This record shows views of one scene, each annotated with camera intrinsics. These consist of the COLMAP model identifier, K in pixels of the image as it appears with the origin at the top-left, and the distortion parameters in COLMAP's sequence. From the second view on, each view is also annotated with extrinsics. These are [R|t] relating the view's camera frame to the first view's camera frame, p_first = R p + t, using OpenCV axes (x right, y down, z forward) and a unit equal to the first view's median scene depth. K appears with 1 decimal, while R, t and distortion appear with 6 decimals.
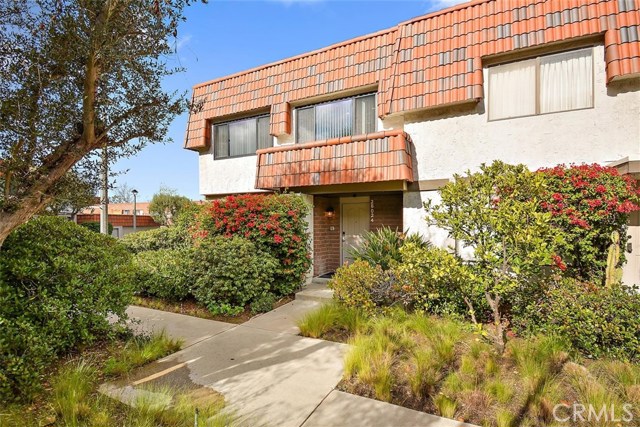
lens RADIAL K [[297.7, 0, 320.0], [0, 297.7, 213.5], [0, 0, 1]] dist [-0.000397, -0.000086]
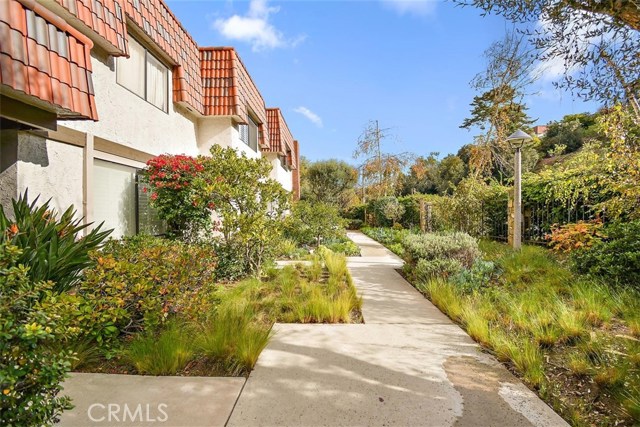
lens RADIAL K [[279.7, 0, 324.2], [0, 279.7, 209.8], [0, 0, 1]] dist [0.001085, -0.000049]
pose [[-0.410530, 0.006844, 0.911821, -0.765066], [-0.010649, 0.999868, -0.012299, 0.121886], [-0.911785, -0.014759, -0.410403, 1.348534]]
